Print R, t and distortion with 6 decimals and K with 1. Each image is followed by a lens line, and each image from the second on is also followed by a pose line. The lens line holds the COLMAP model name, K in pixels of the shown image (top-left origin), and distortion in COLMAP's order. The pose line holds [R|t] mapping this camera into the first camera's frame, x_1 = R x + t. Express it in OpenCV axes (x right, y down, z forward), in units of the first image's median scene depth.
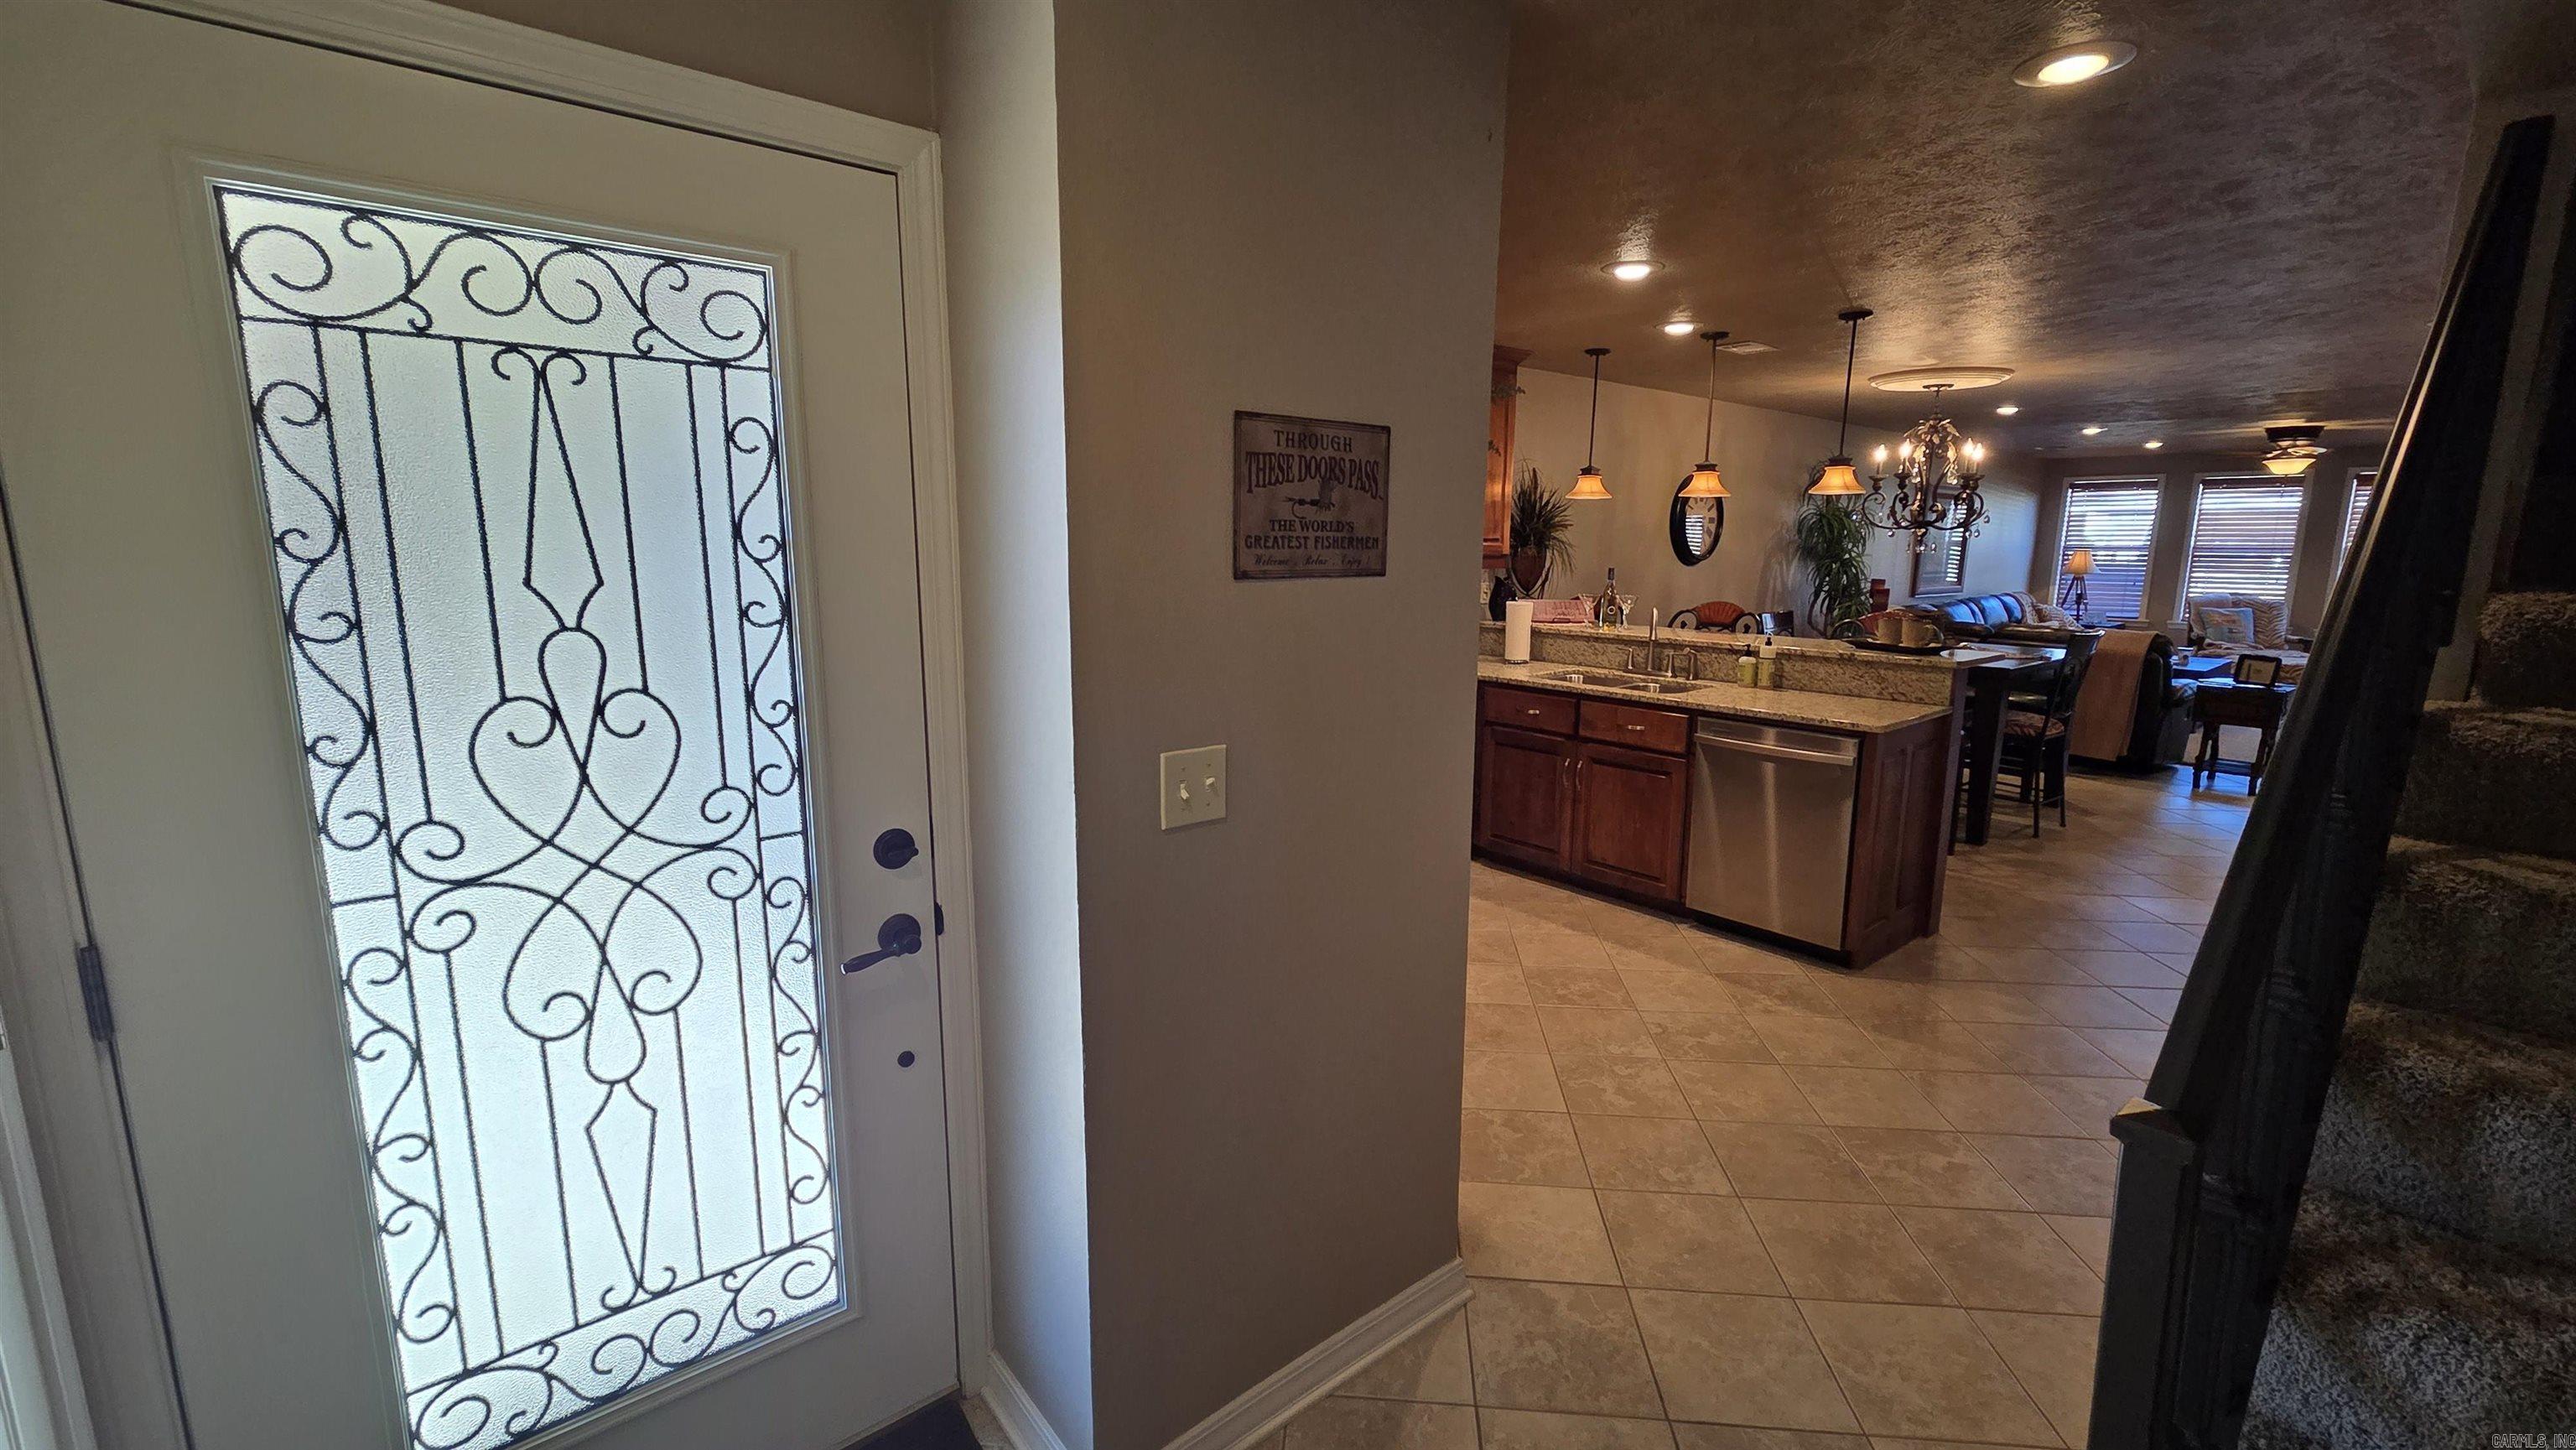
lens RADIAL K [[1050.8, 0, 1297.7], [0, 1050.8, 724.6], [0, 0, 1]] dist [0.004063, -0.000146]
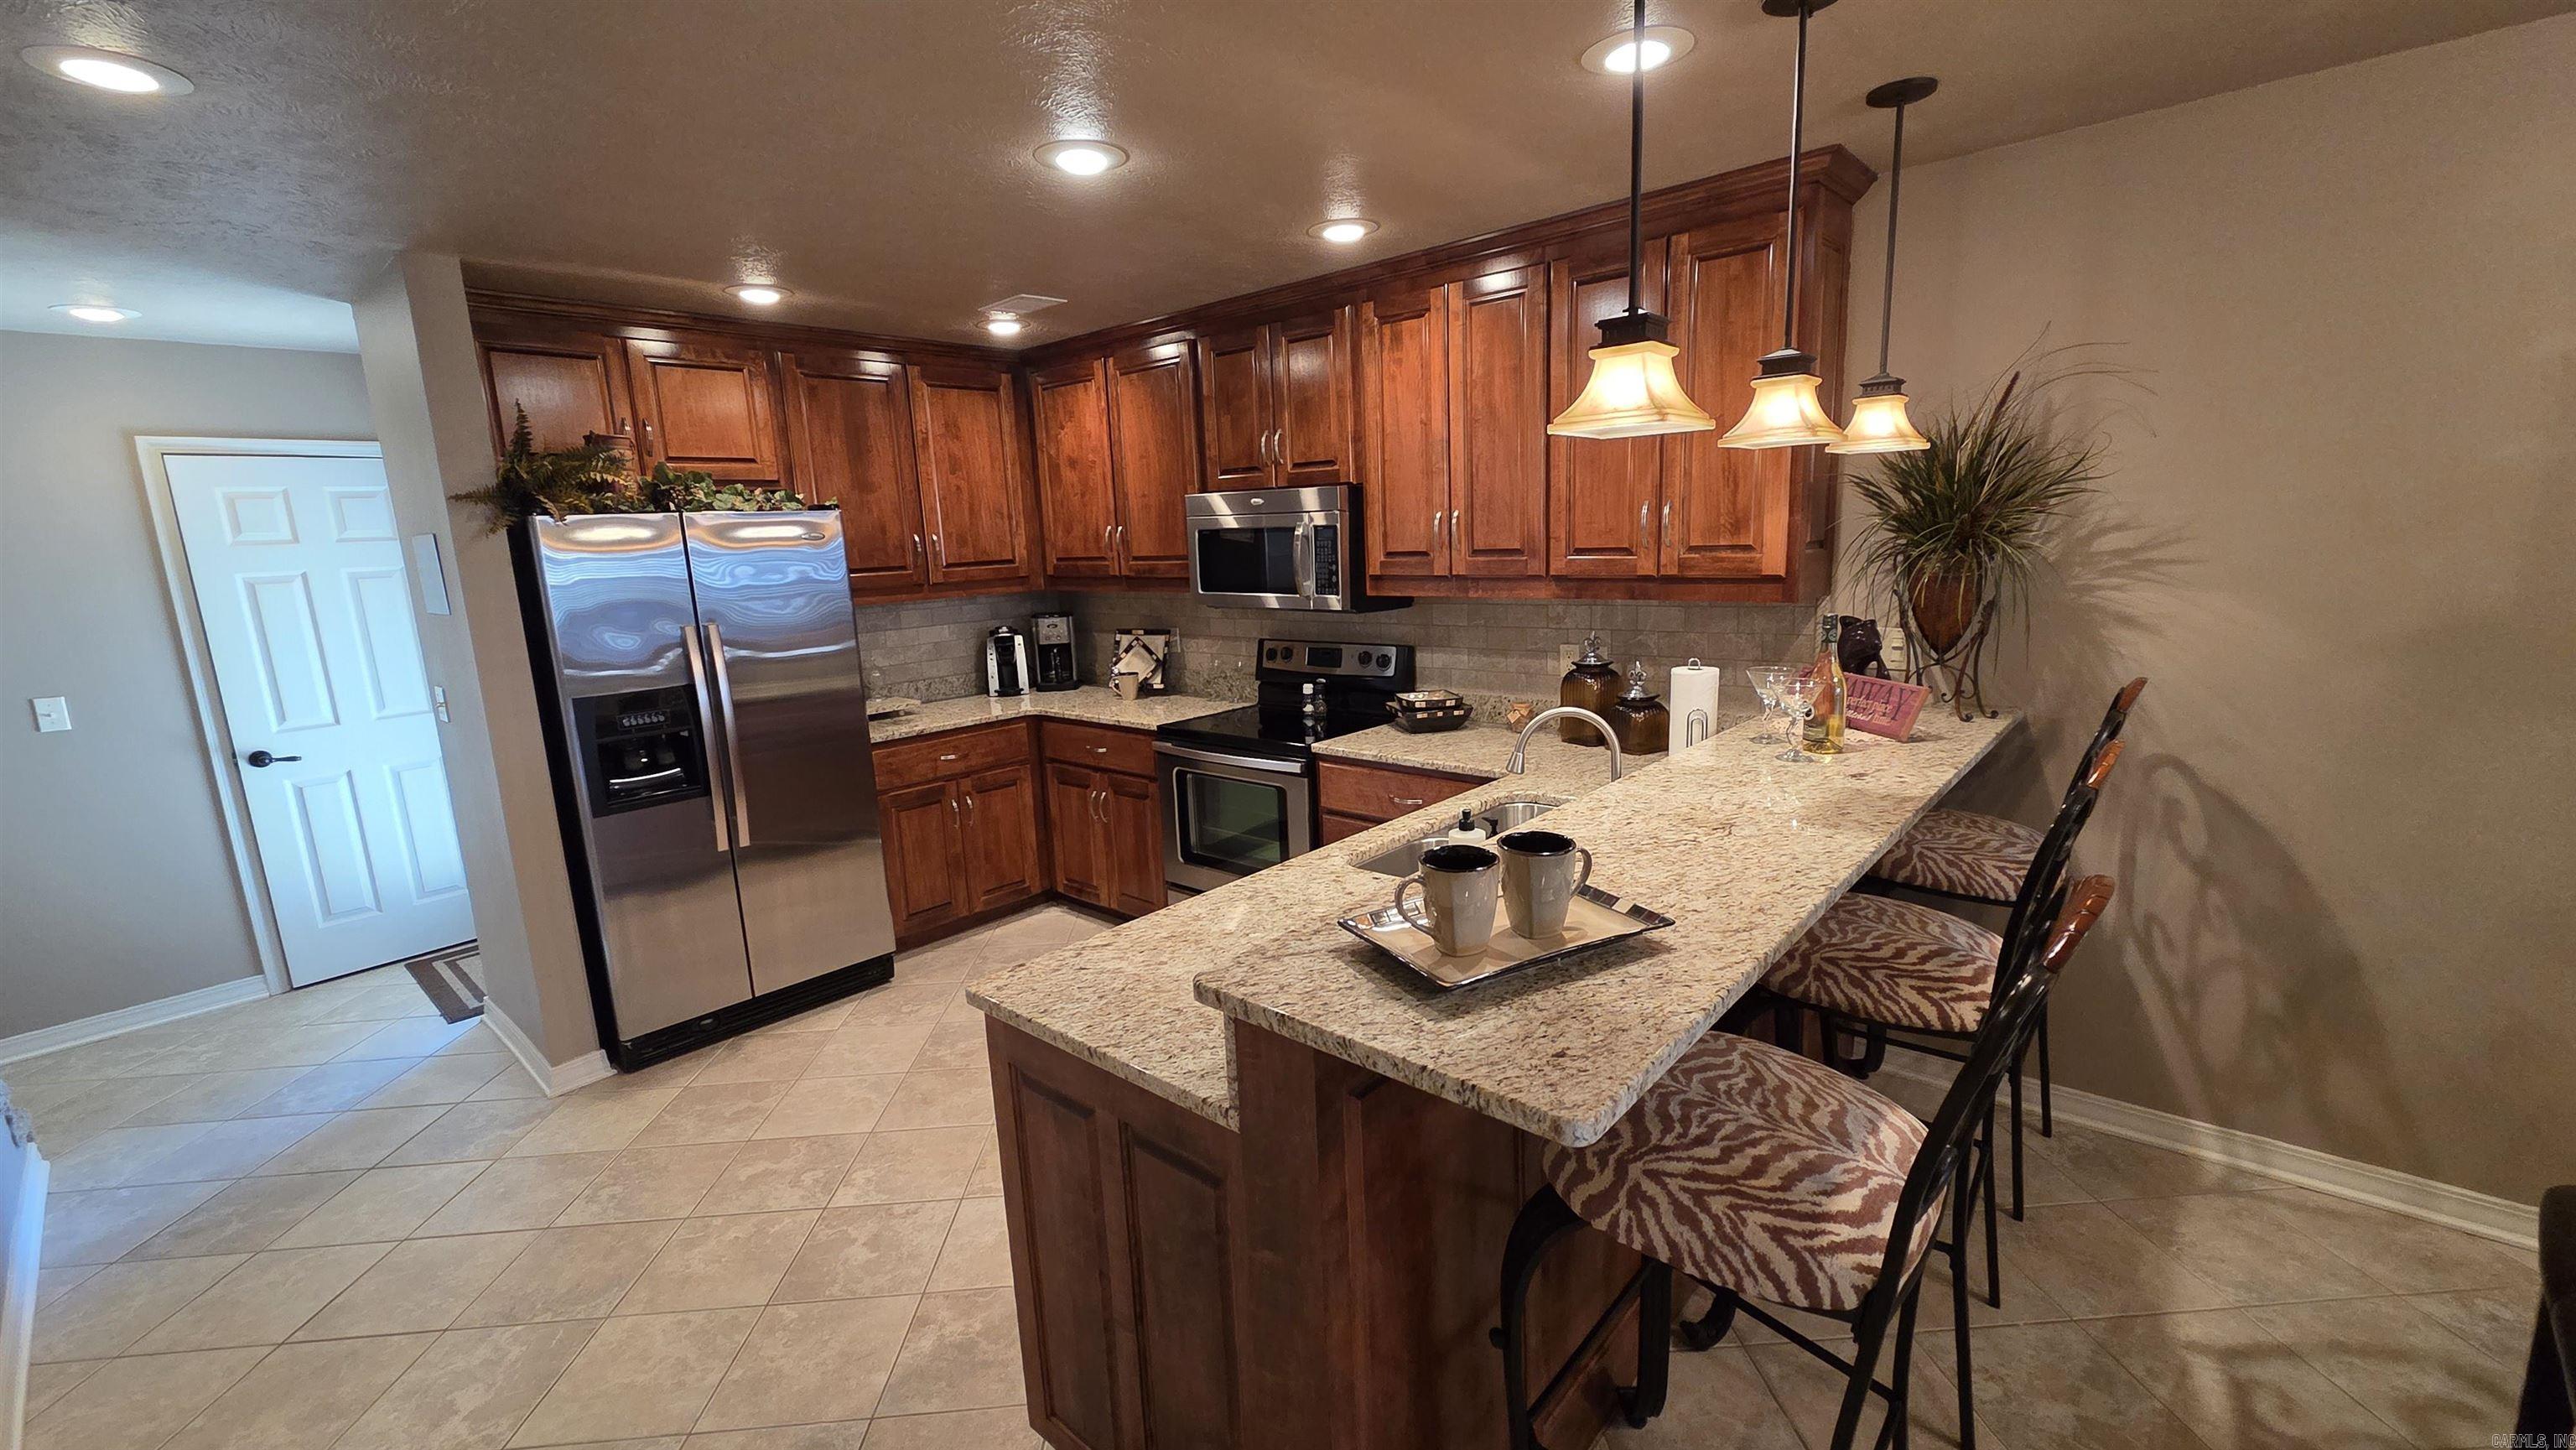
lens RADIAL K [[1050.8, 0, 1295.2], [0, 1050.8, 727.7], [0, 0, 1]] dist [0.004063, -0.000146]
pose [[0.138360, 0.171340, -0.975448, 0.641309], [-0.132466, 0.979273, 0.153223, -0.129985], [0.981483, 0.108013, 0.158189, 0.665612]]
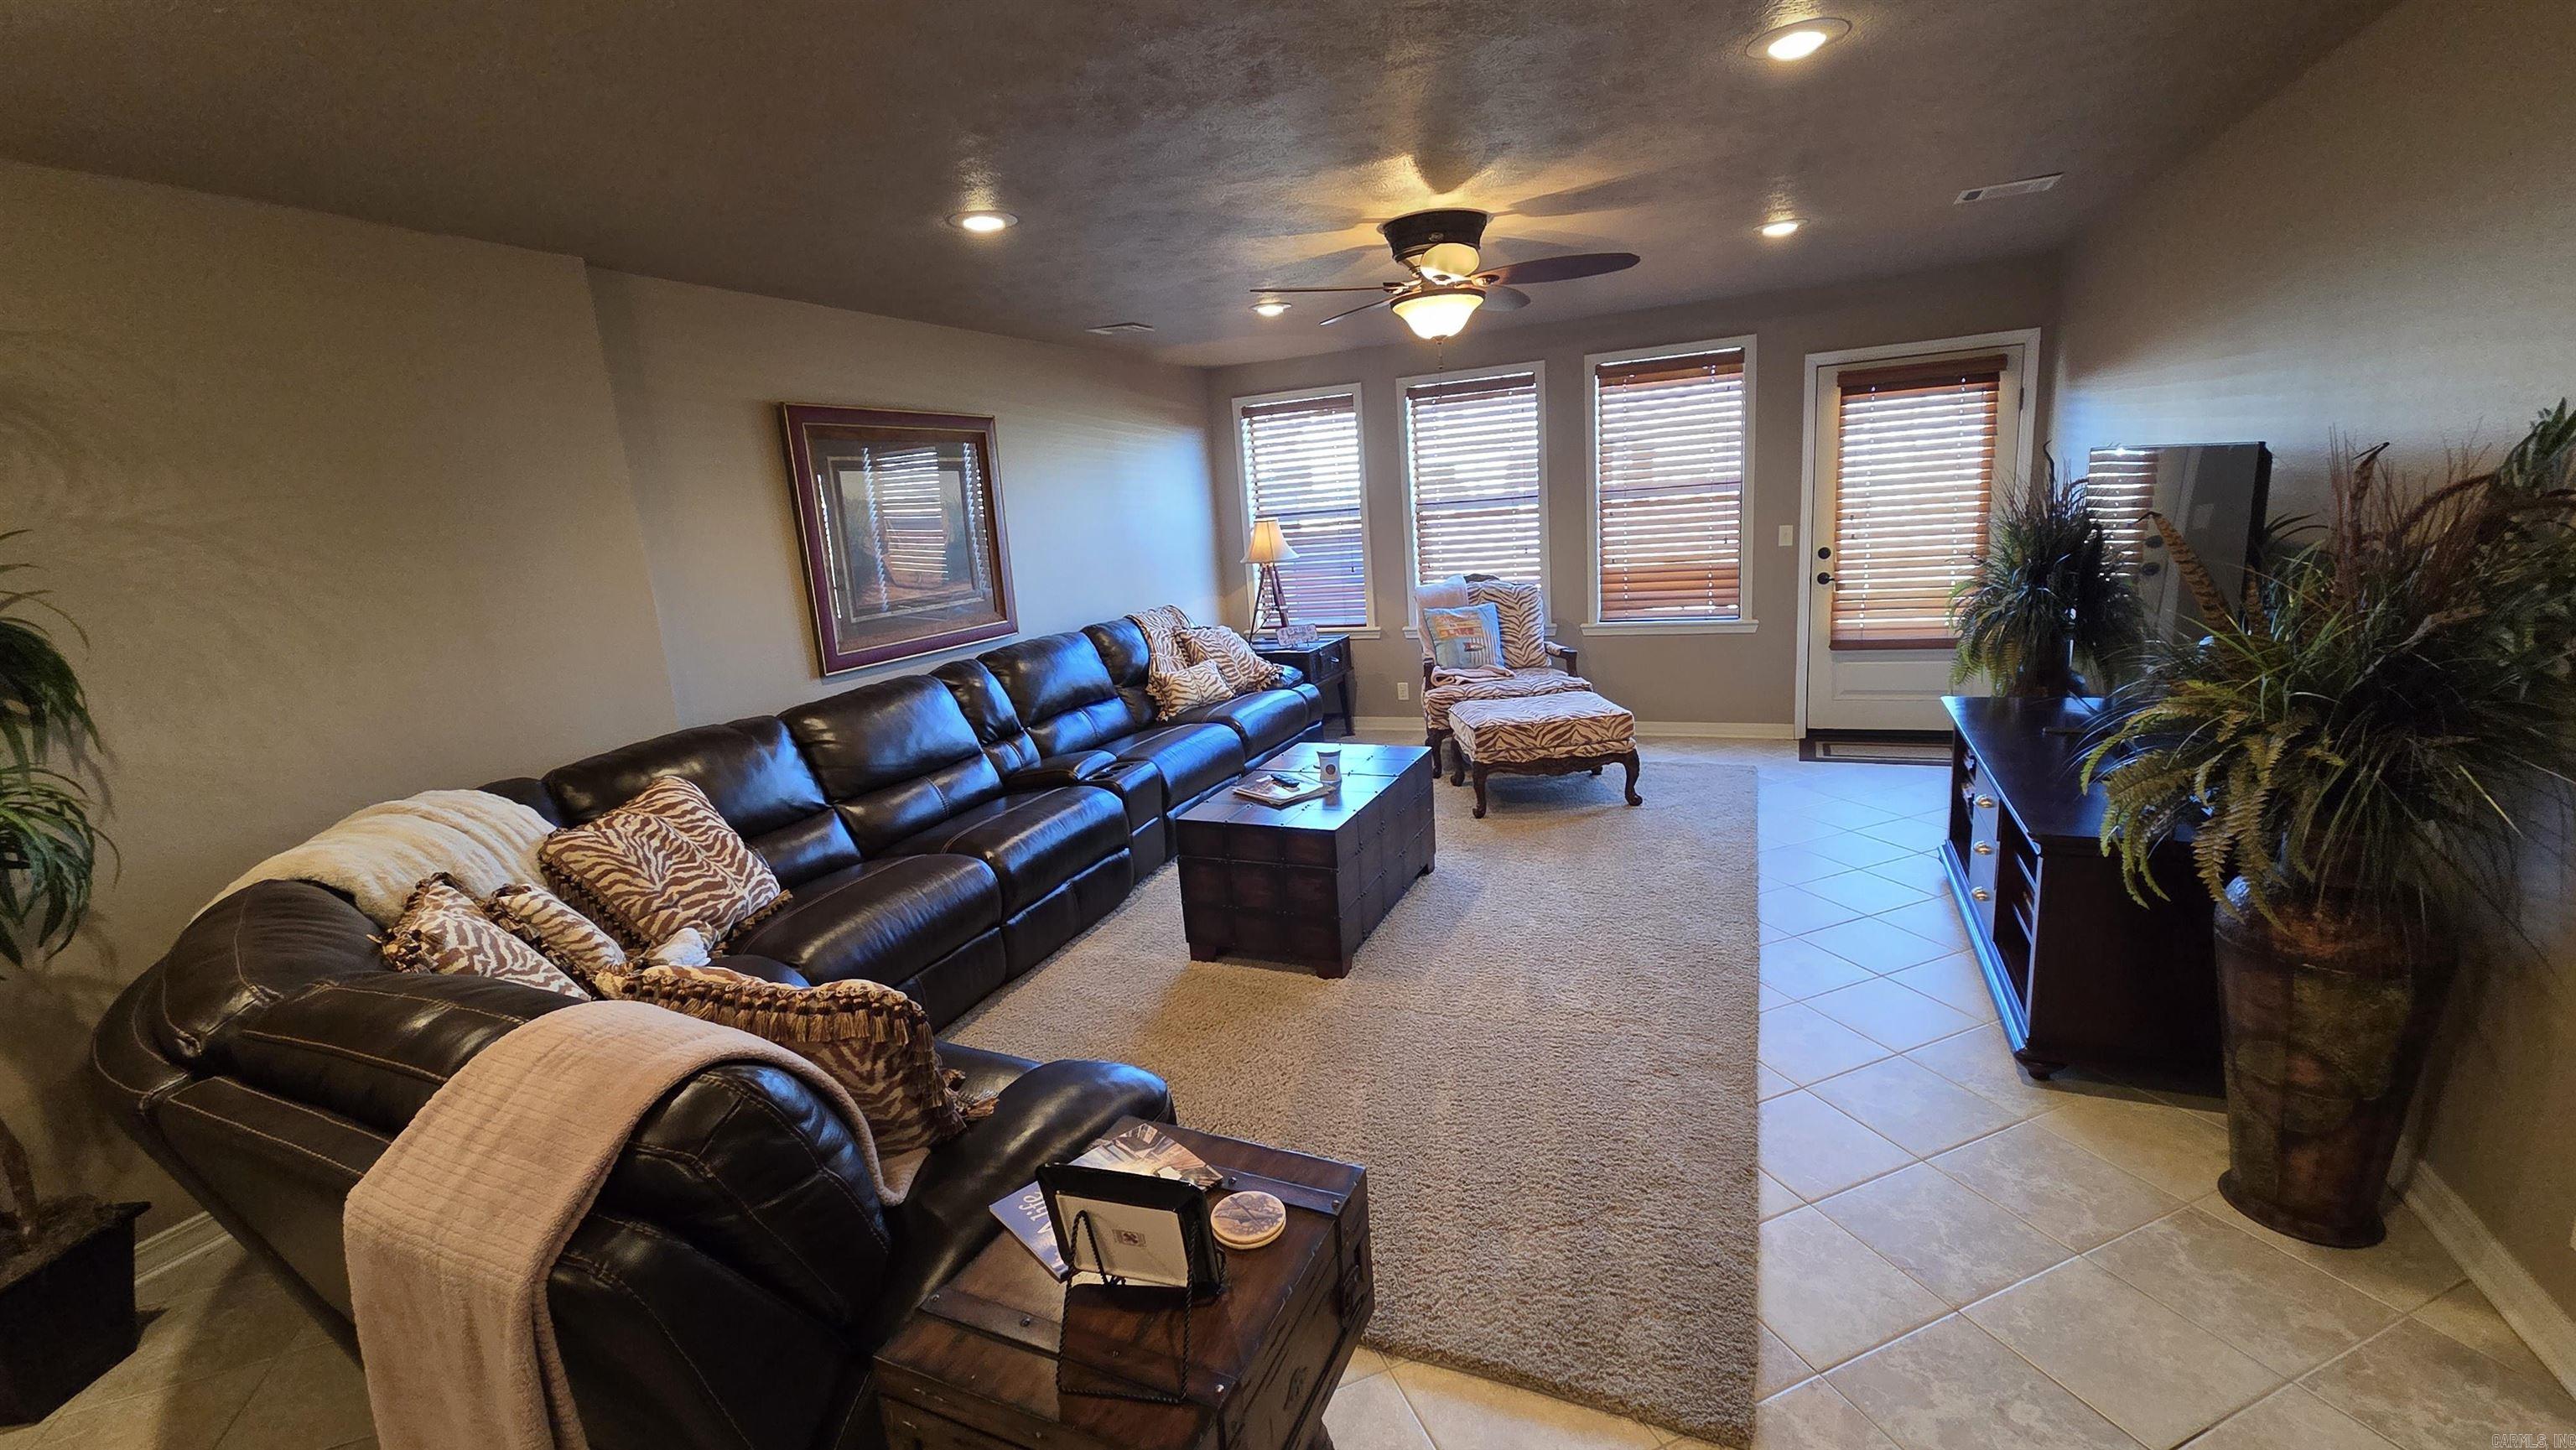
lens RADIAL K [[1050.8, 0, 1288.8], [0, 1050.8, 732.9], [0, 0, 1]] dist [0.004063, -0.000146]
pose [[0.895522, -0.161927, 0.414511, 1.011364], [0.151940, 0.986733, 0.057205, -0.165915], [-0.418275, 0.011752, 0.908245, 0.953801]]
